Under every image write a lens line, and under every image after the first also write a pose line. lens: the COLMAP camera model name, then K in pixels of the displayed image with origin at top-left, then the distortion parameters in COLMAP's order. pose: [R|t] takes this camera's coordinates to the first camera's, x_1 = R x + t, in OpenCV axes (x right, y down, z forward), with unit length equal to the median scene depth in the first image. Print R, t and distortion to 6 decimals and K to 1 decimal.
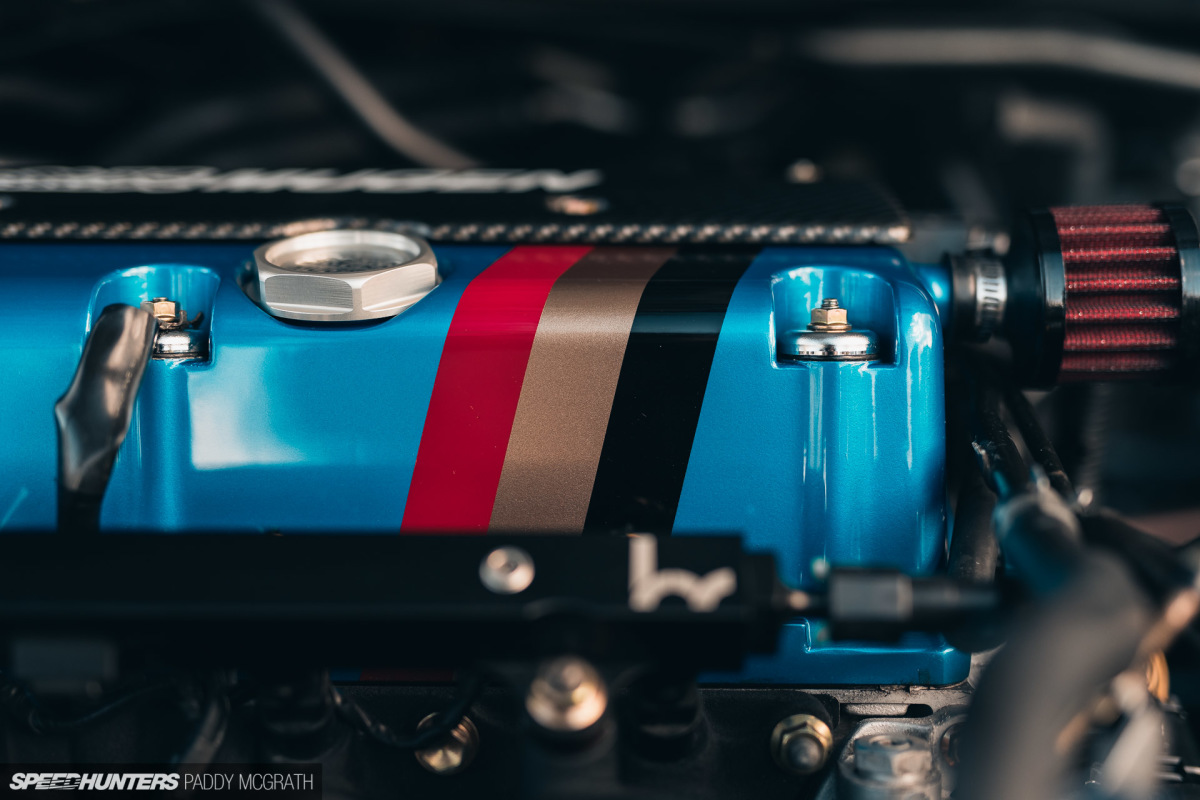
lens RADIAL K [[1820.7, 0, 598.8], [0, 1820.7, 403.0], [0, 0, 1]] dist [0.034315, 0.000000]
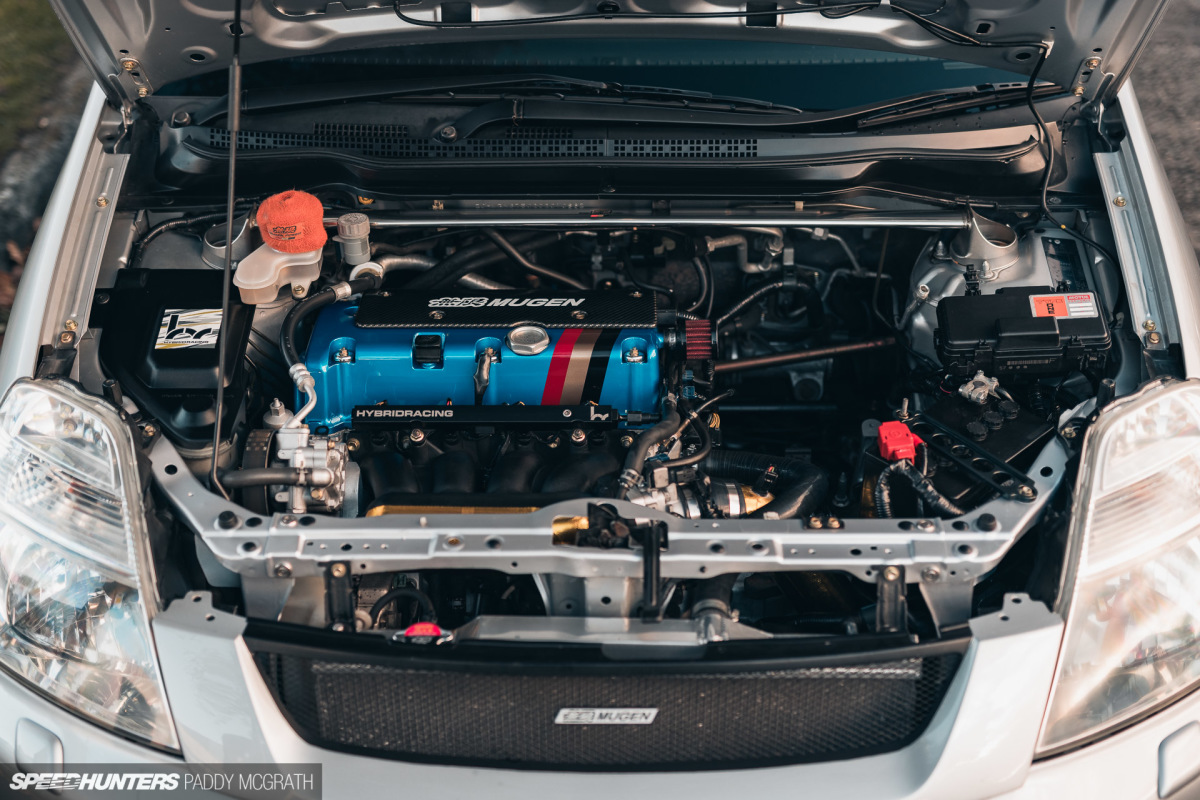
lens RADIAL K [[1820.7, 0, 600.5], [0, 1820.7, 399.5], [0, 0, 1]] dist [0.034315, 0.000000]
pose [[0.999873, -0.010848, -0.011643, 0.094992], [0.013099, 0.976508, 0.215082, -0.937007], [0.009036, -0.215208, 0.976526, -3.600555]]
